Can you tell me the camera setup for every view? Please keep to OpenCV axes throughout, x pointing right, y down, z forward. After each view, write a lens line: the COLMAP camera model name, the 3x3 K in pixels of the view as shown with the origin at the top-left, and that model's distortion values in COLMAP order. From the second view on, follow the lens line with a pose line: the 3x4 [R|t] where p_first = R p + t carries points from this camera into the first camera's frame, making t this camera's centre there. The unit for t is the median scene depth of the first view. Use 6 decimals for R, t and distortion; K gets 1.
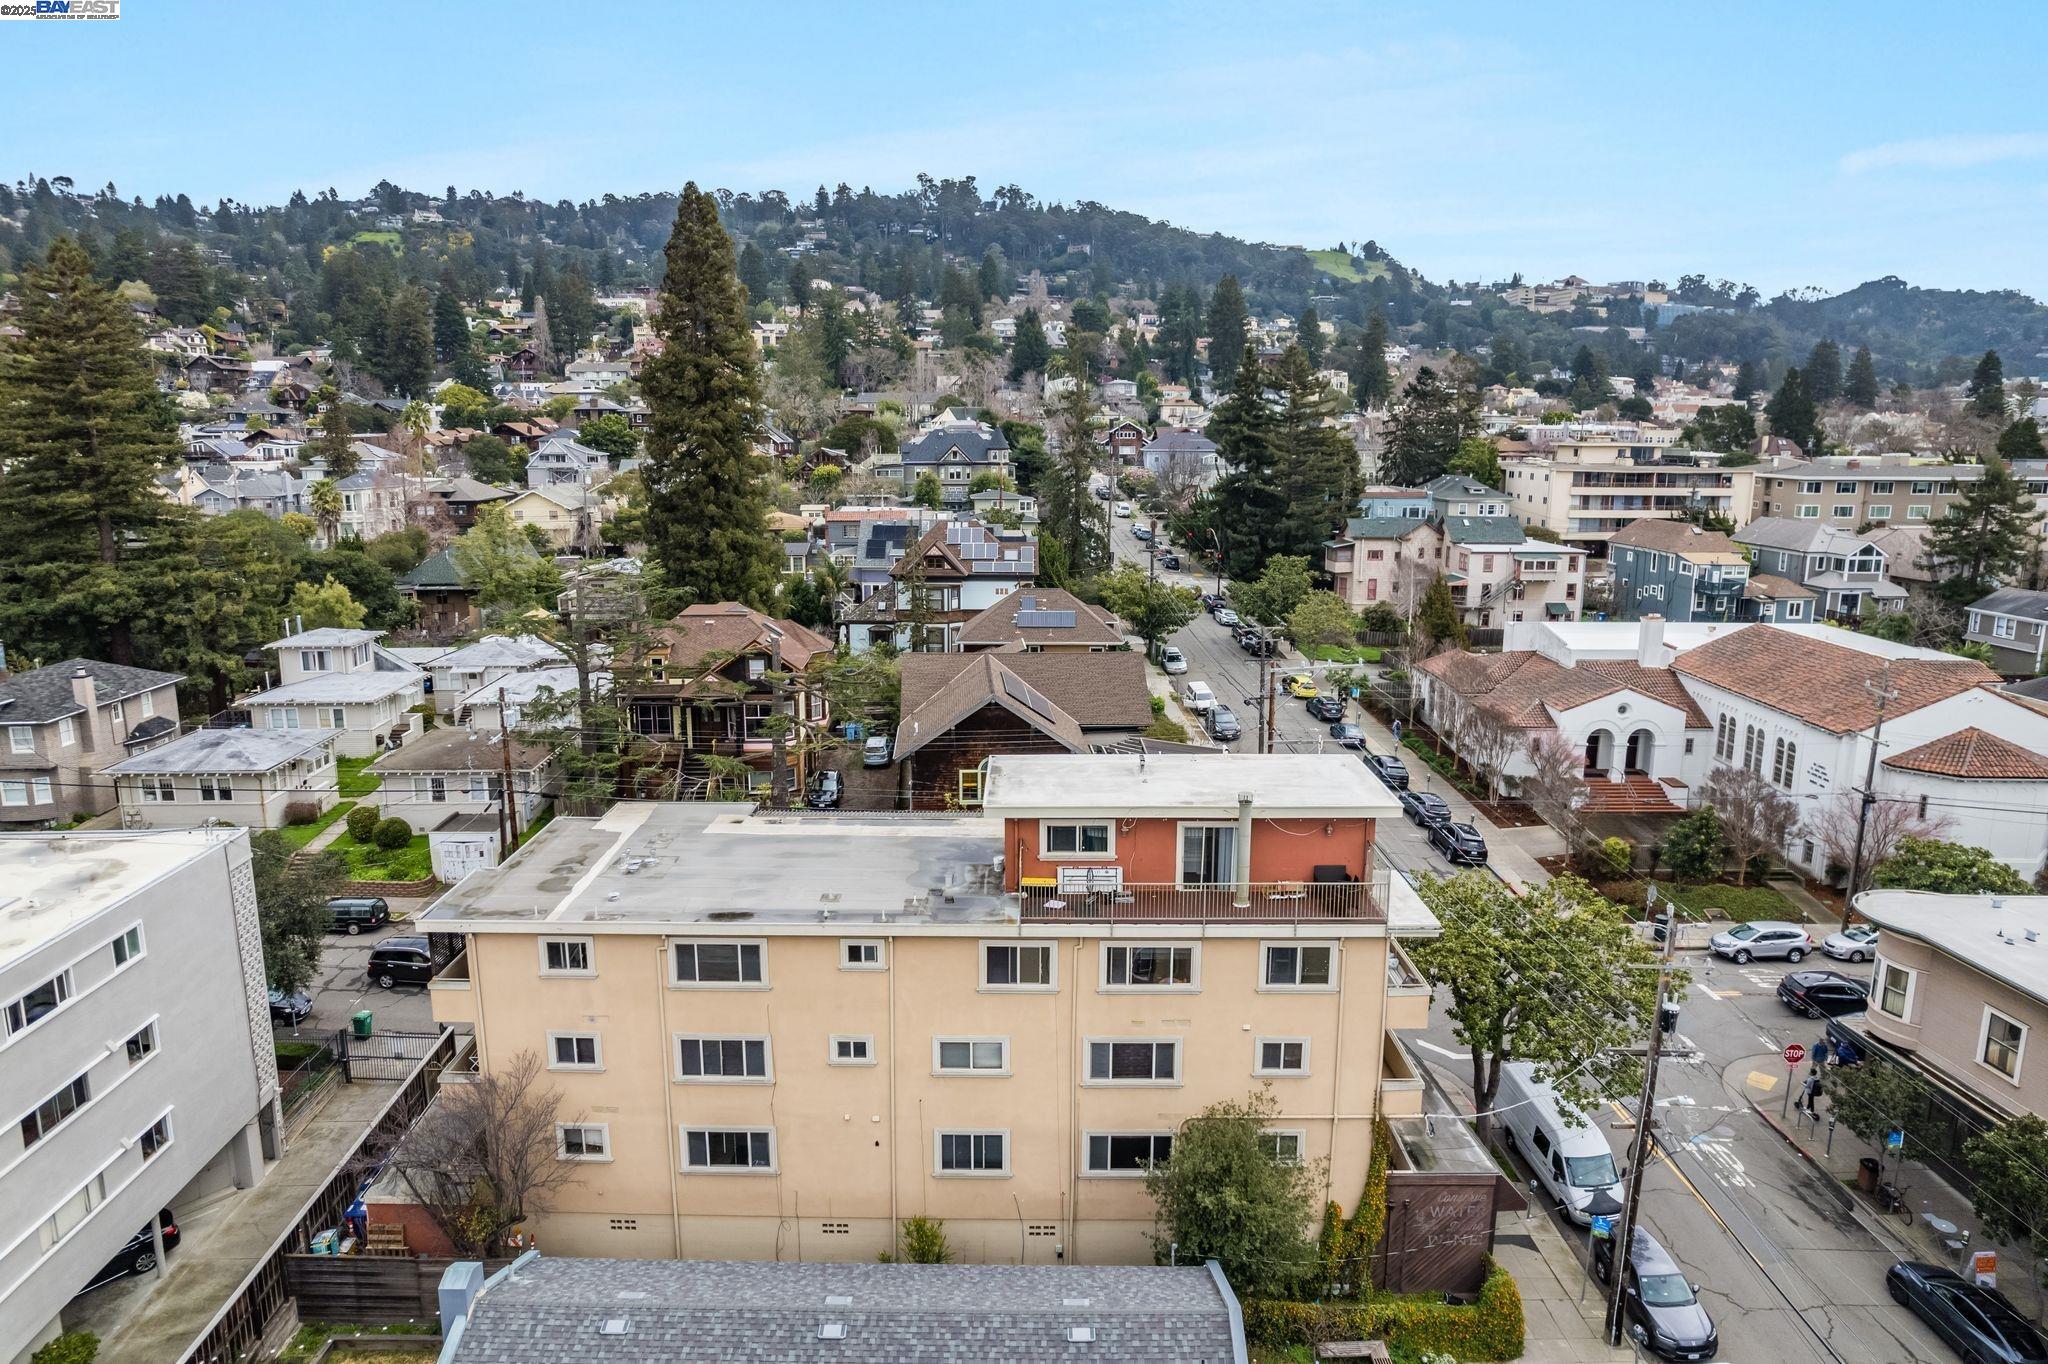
lens RADIAL K [[1325.5, 0, 1024.0], [0, 1325.5, 682.0], [0, 0, 1]] dist [-0.076720, 0.071919]
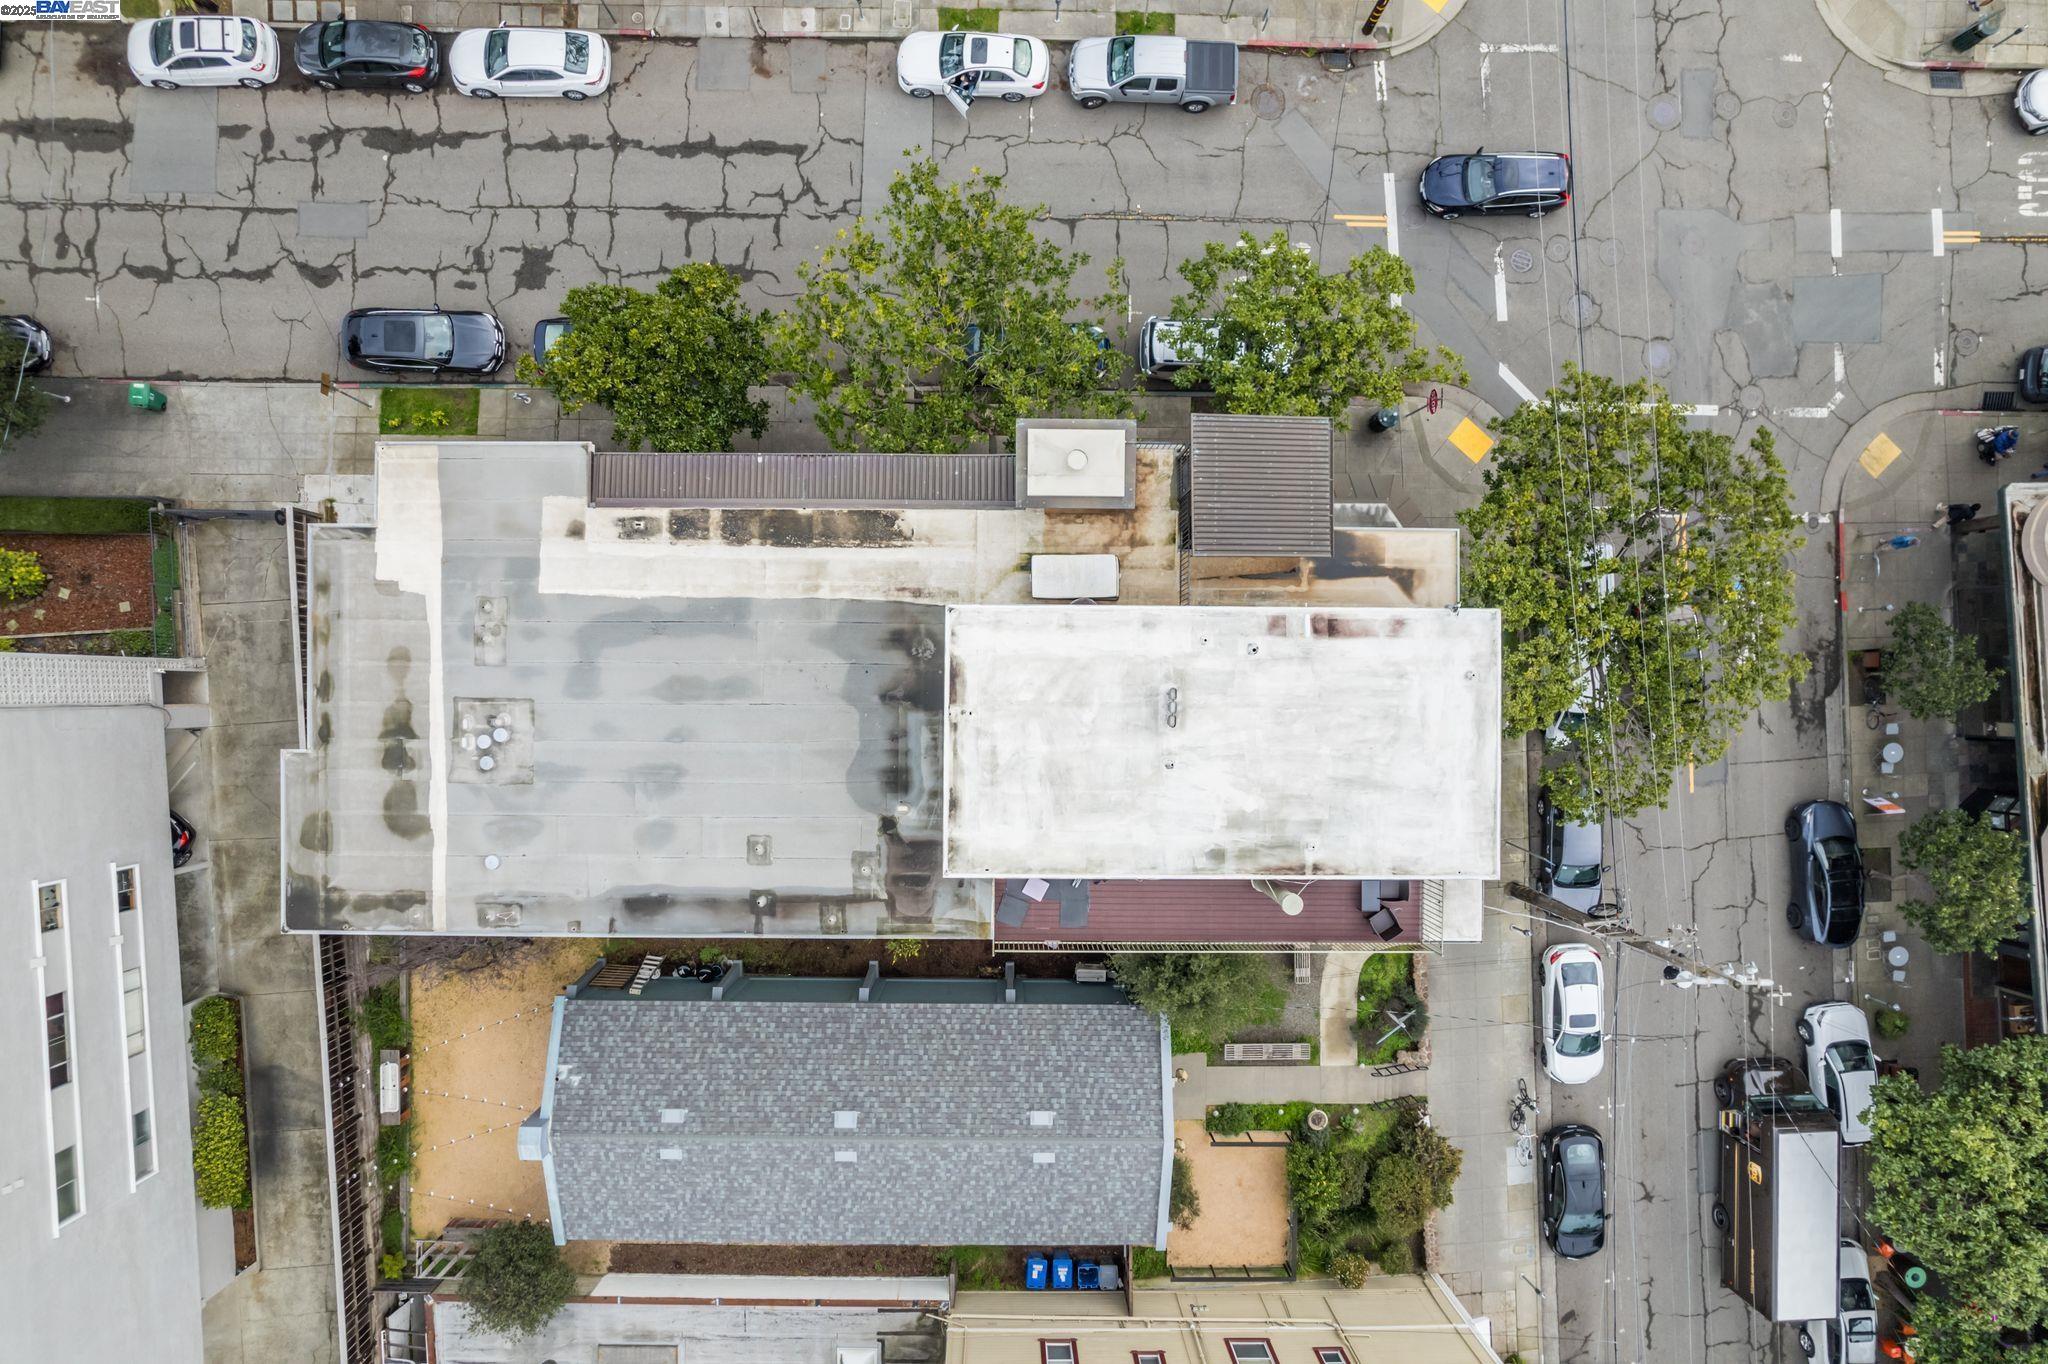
lens RADIAL K [[1325.5, 0, 1024.0], [0, 1325.5, 682.0], [0, 0, 1]] dist [-0.076720, 0.071919]
pose [[0.999846, 0.002089, 0.017397, 0.001291], [-0.017482, 0.186284, 0.982340, -0.671703], [-0.001188, -0.982494, 0.186292, 0.981819]]
